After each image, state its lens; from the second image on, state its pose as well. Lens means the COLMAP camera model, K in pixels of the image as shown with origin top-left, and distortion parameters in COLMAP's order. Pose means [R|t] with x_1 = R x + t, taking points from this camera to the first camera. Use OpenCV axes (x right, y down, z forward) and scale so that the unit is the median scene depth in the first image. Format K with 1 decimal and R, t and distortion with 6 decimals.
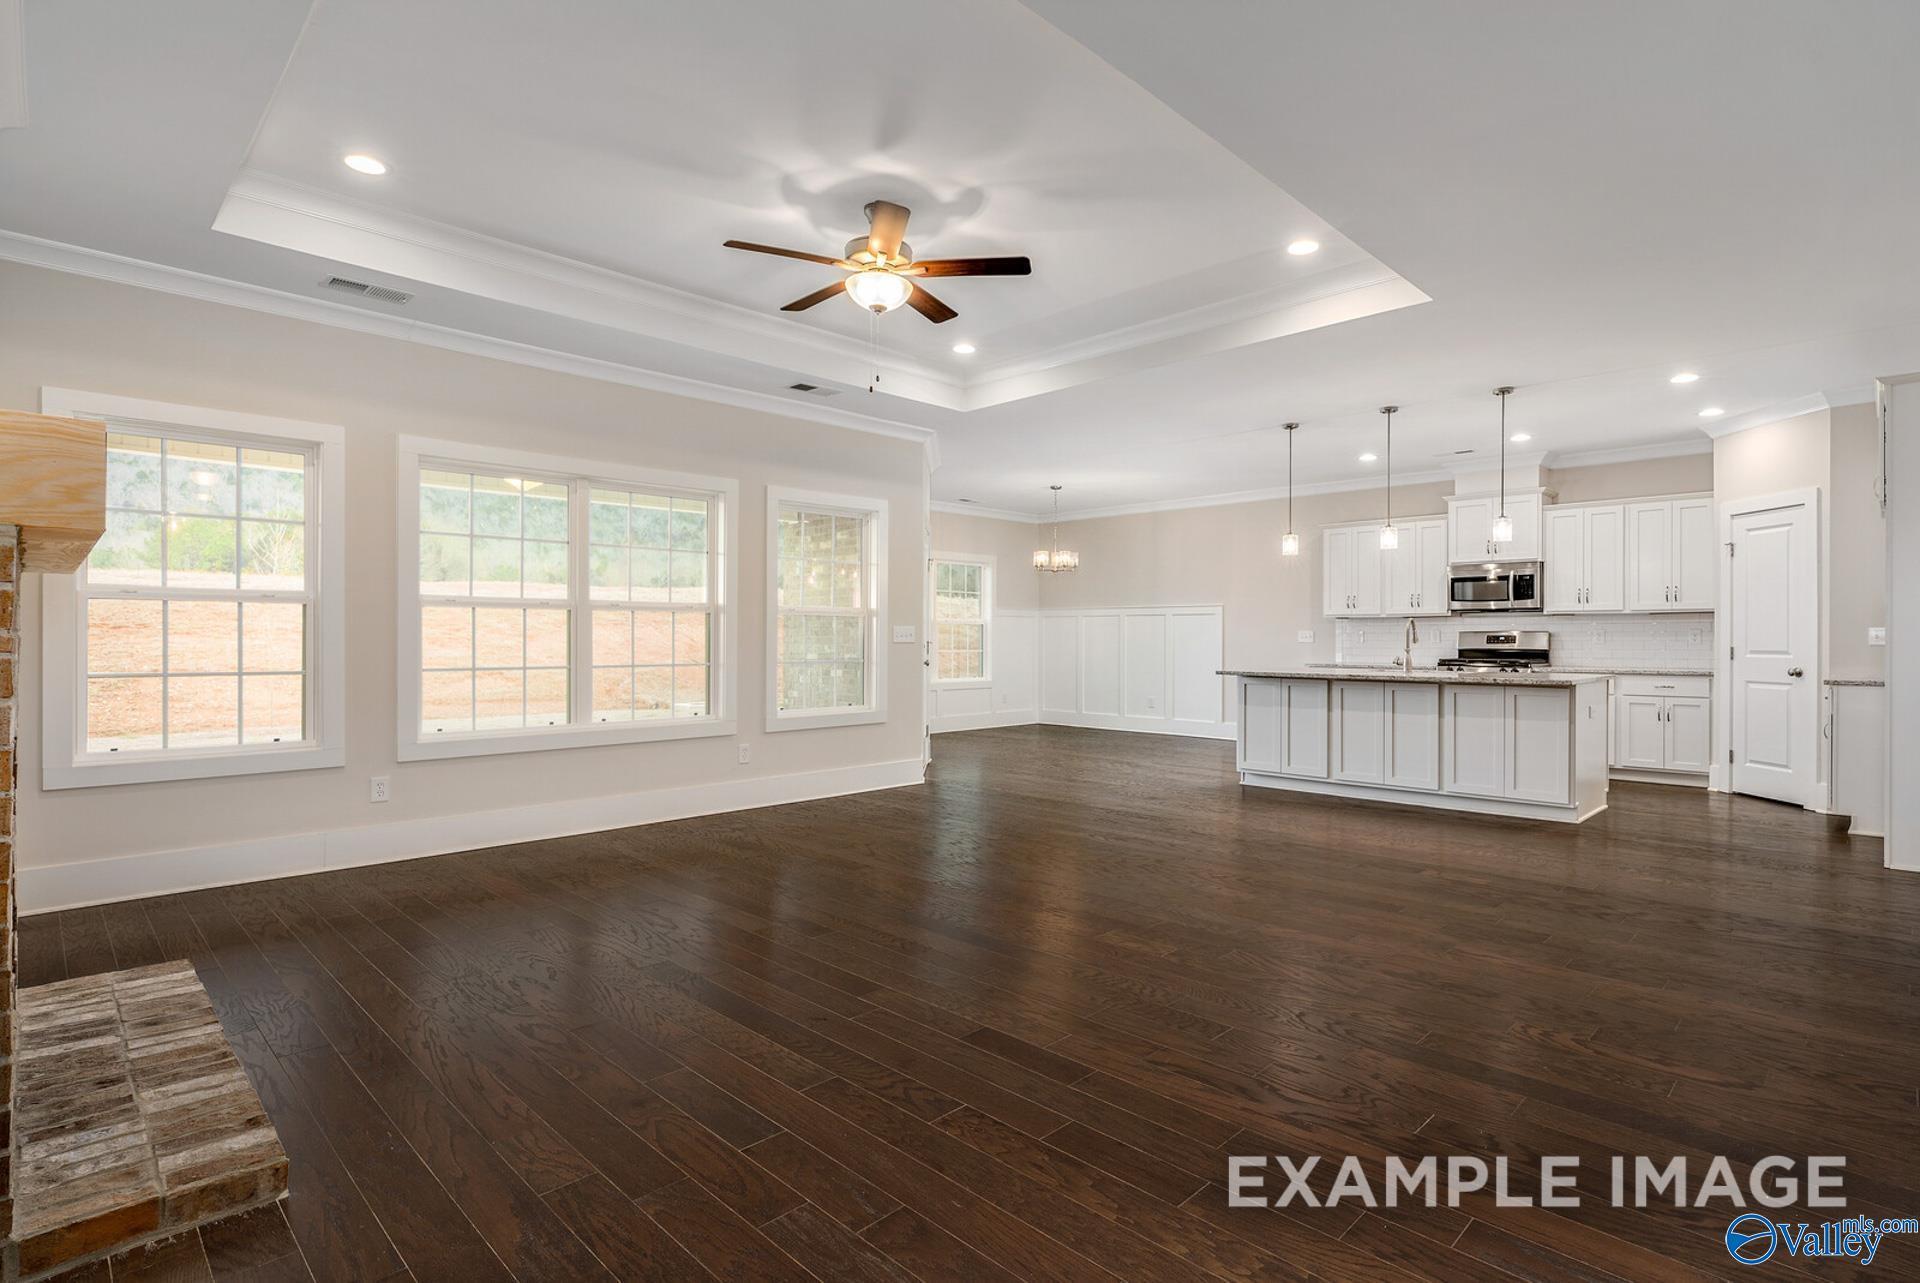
lens RADIAL K [[949.0, 0, 980.7], [0, 949.0, 637.7], [0, 0, 1]] dist [-0.002349, -0.000172]
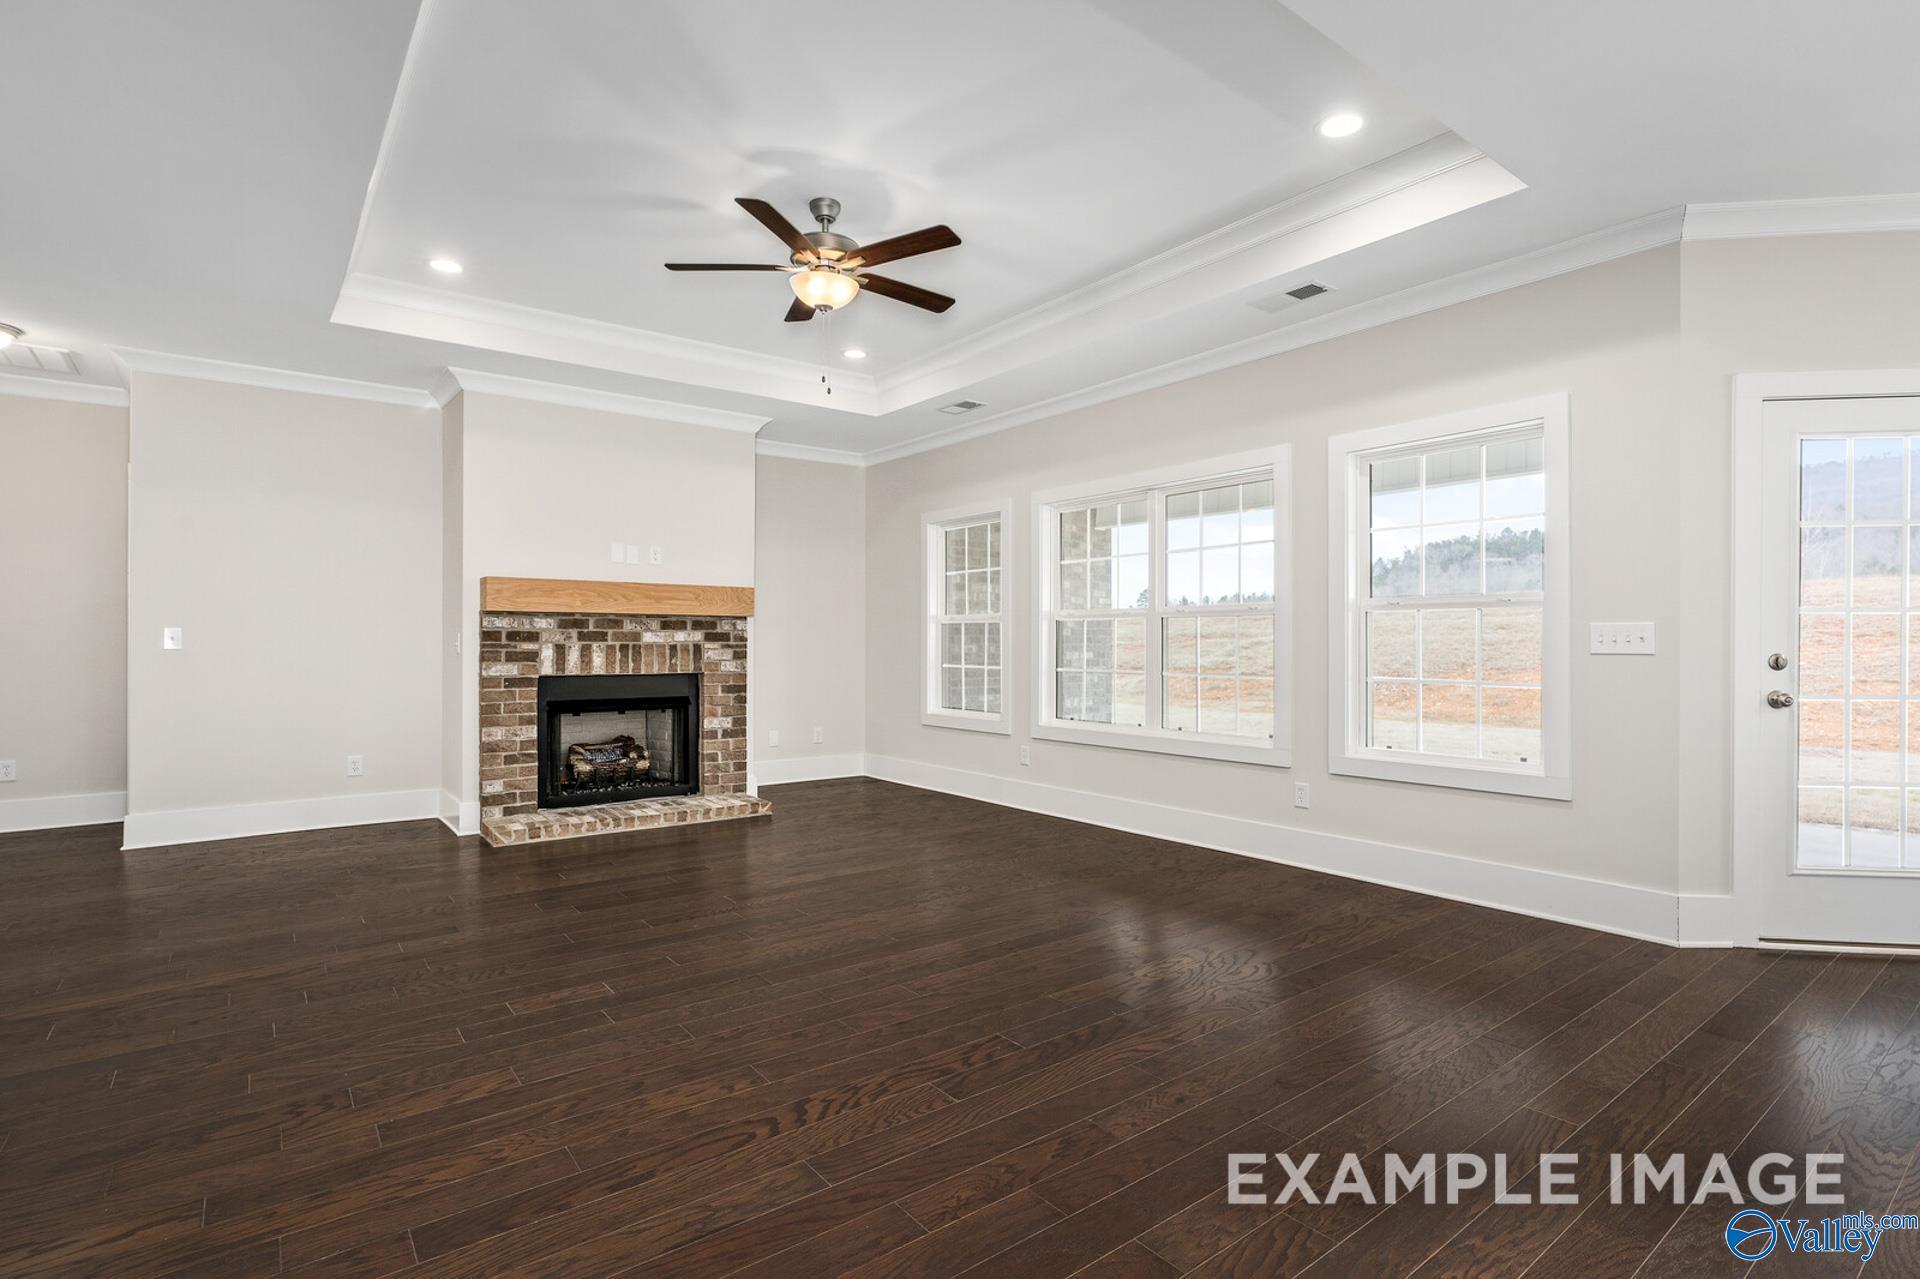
lens RADIAL K [[912.2, 0, 967.7], [0, 912.2, 648.8], [0, 0, 1]] dist [-0.001382, 0.000529]
pose [[-0.130184, -0.001195, -0.991489, 0.830928], [0.001134, 0.999998, -0.001354, 0.006066], [0.991489, -0.001301, -0.130183, 1.306049]]
